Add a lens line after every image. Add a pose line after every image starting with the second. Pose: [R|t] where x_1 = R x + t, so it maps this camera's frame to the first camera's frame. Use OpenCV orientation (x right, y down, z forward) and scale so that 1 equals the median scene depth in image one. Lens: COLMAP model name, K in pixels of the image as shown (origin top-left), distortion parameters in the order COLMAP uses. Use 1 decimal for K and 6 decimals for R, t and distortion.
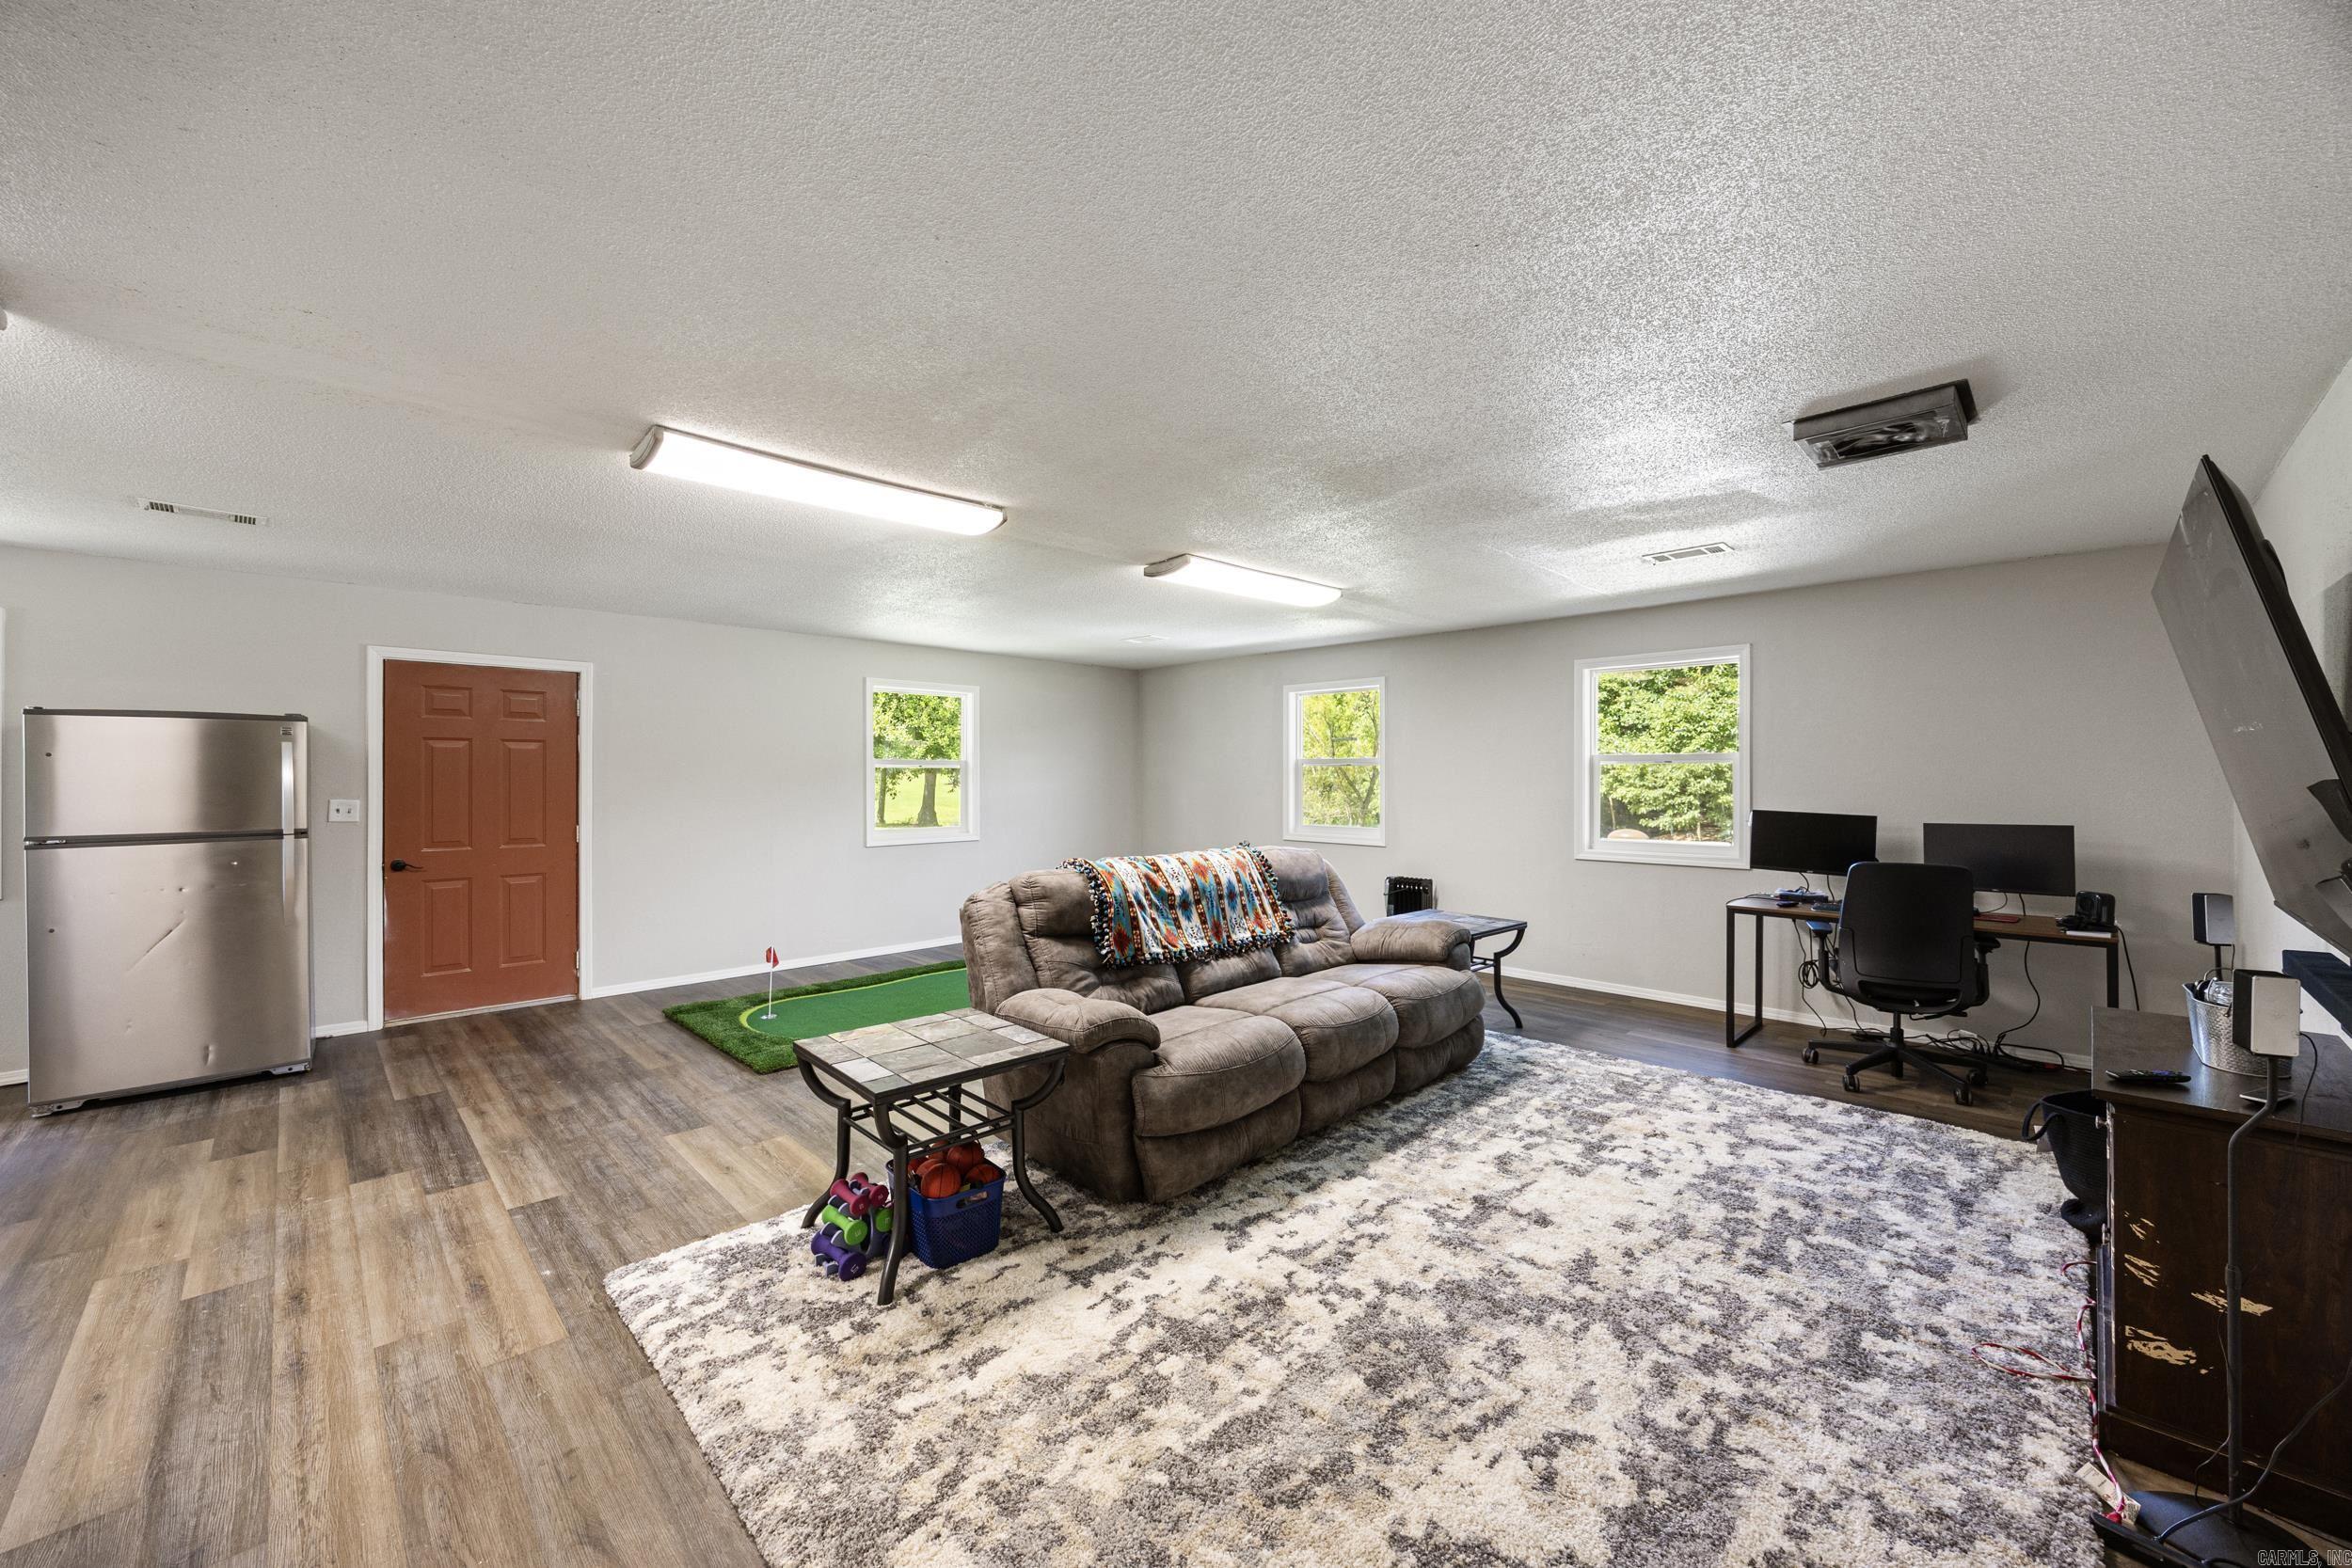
lens RADIAL K [[901.3, 0, 1178.5], [0, 901.3, 774.8], [0, 0, 1]] dist [-0.002202, -0.000204]
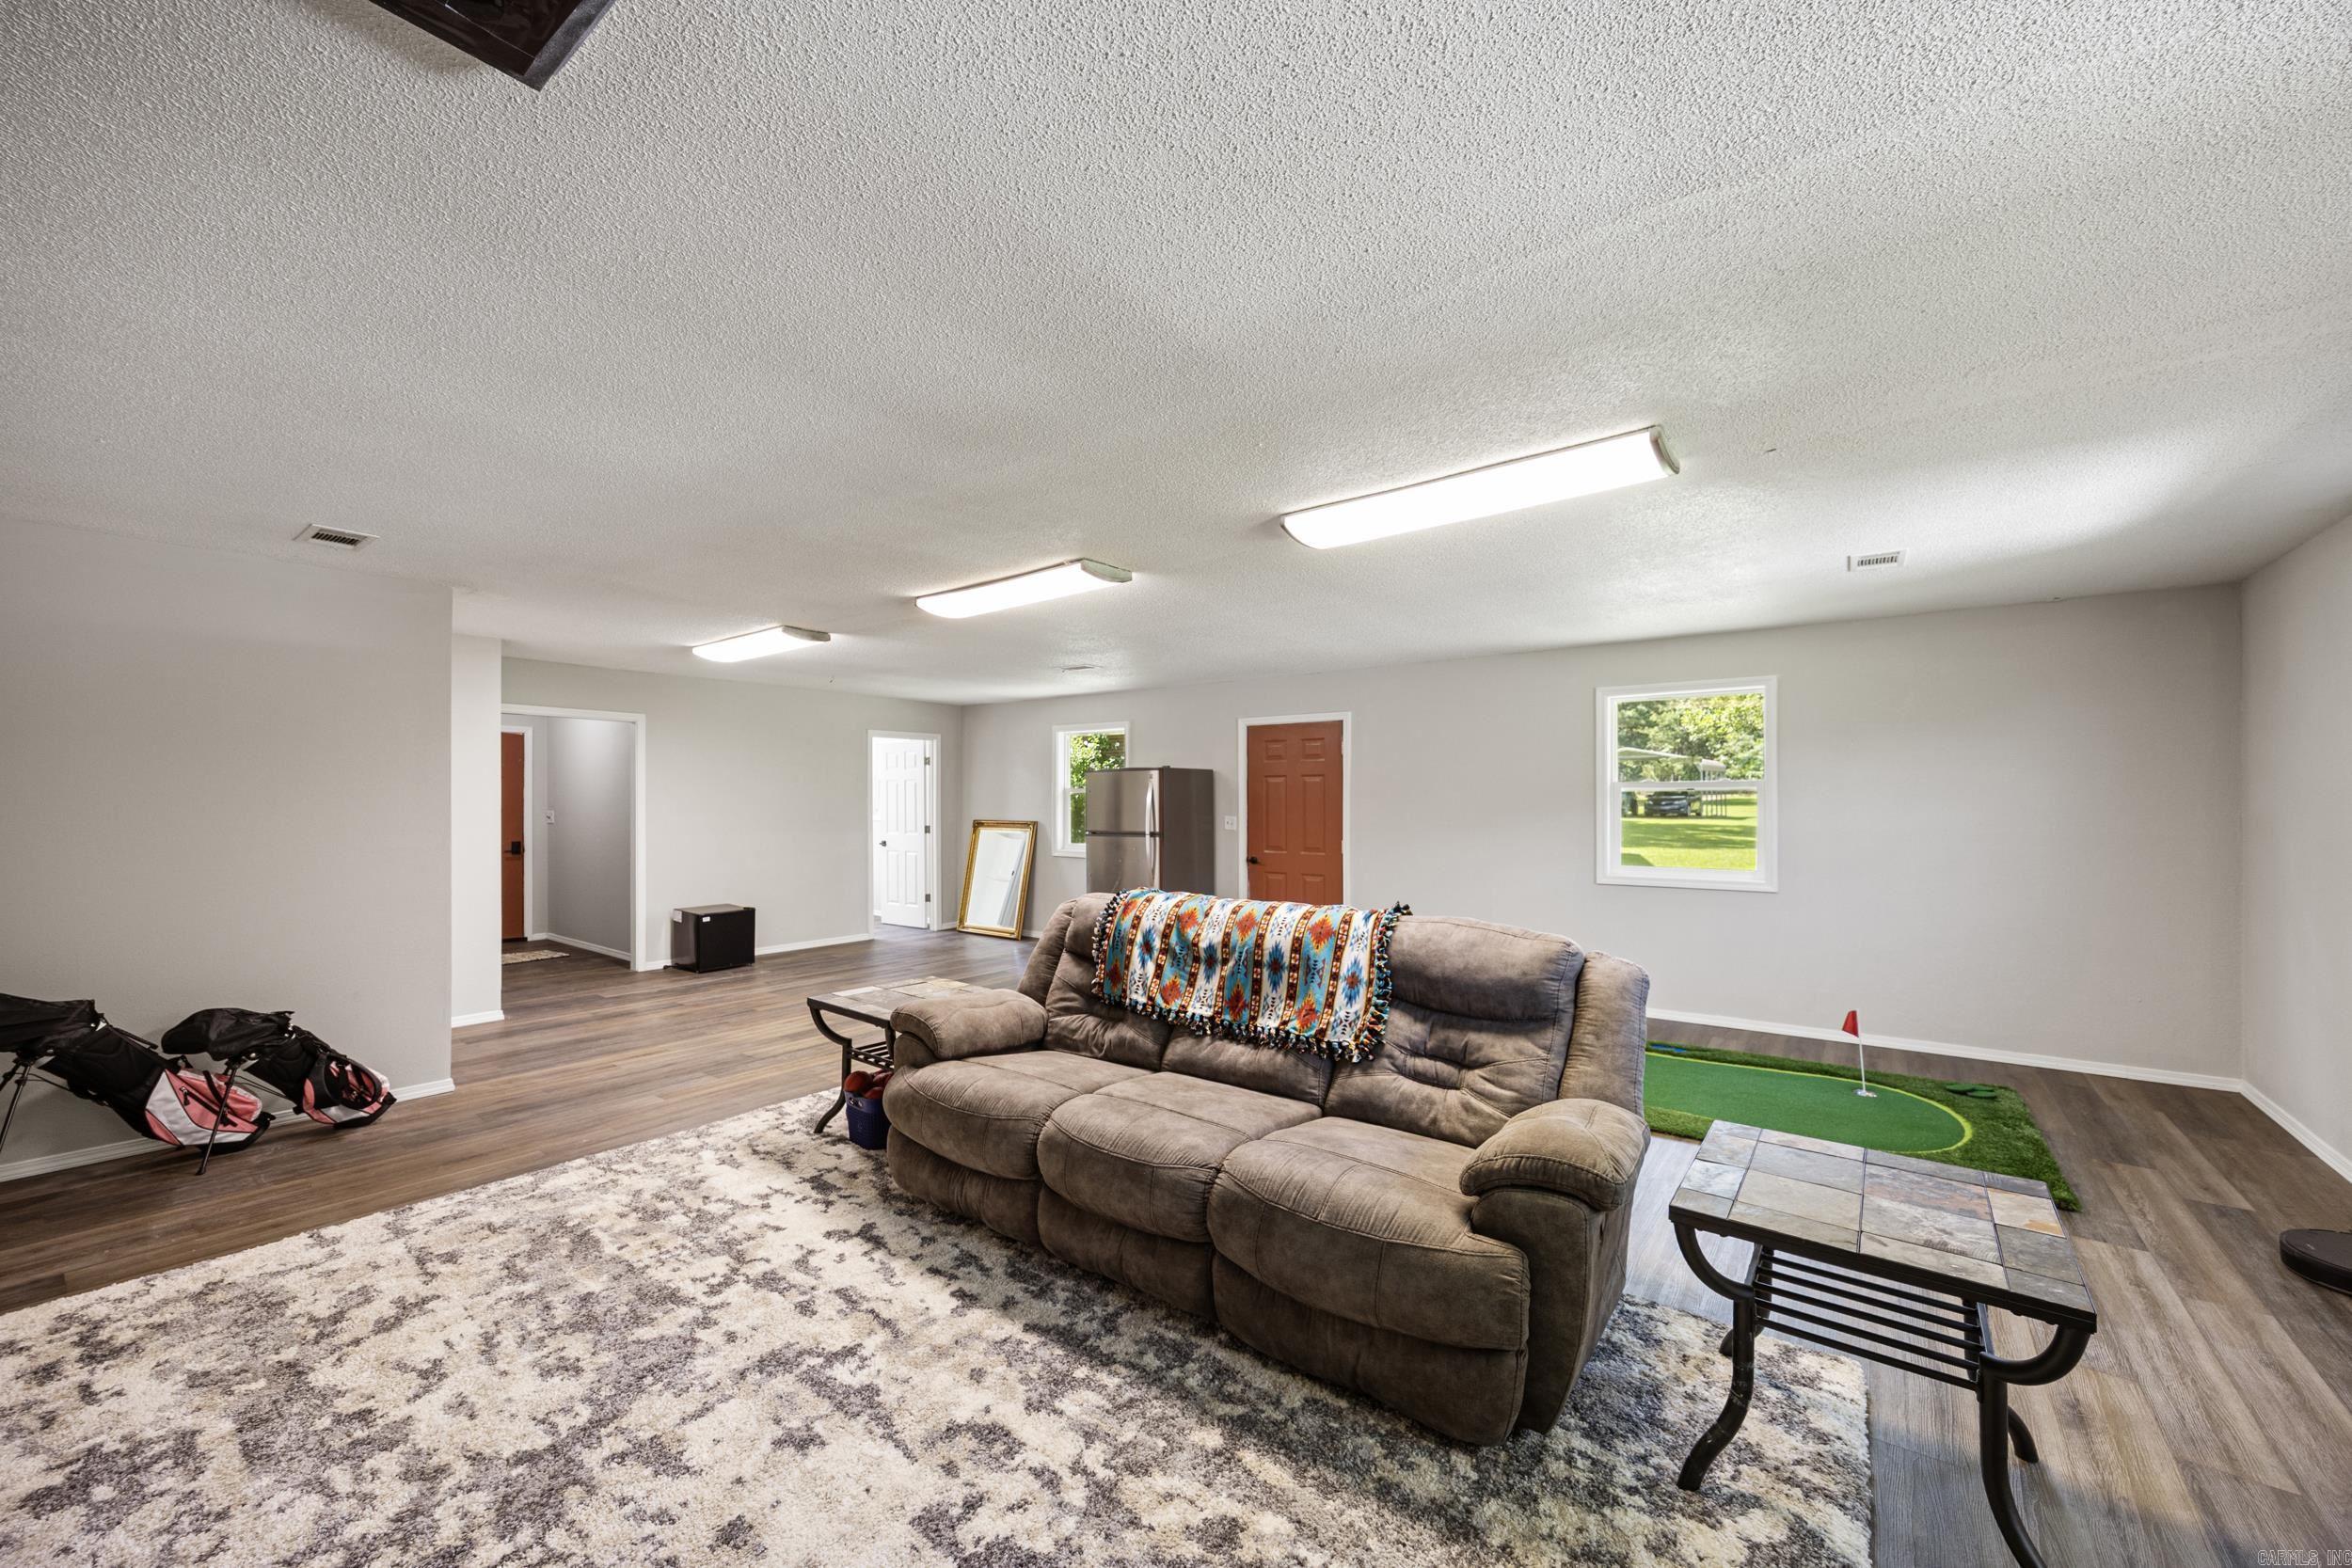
lens RADIAL K [[901.3, 0, 1177.9], [0, 901.3, 800.9], [0, 0, 1]] dist [-0.002202, -0.000204]
pose [[0.129725, 0.000539, -0.991550, 1.112420], [0.001626, 0.999998, 0.000757, -0.001677], [0.991549, -0.001711, 0.129724, 1.185734]]
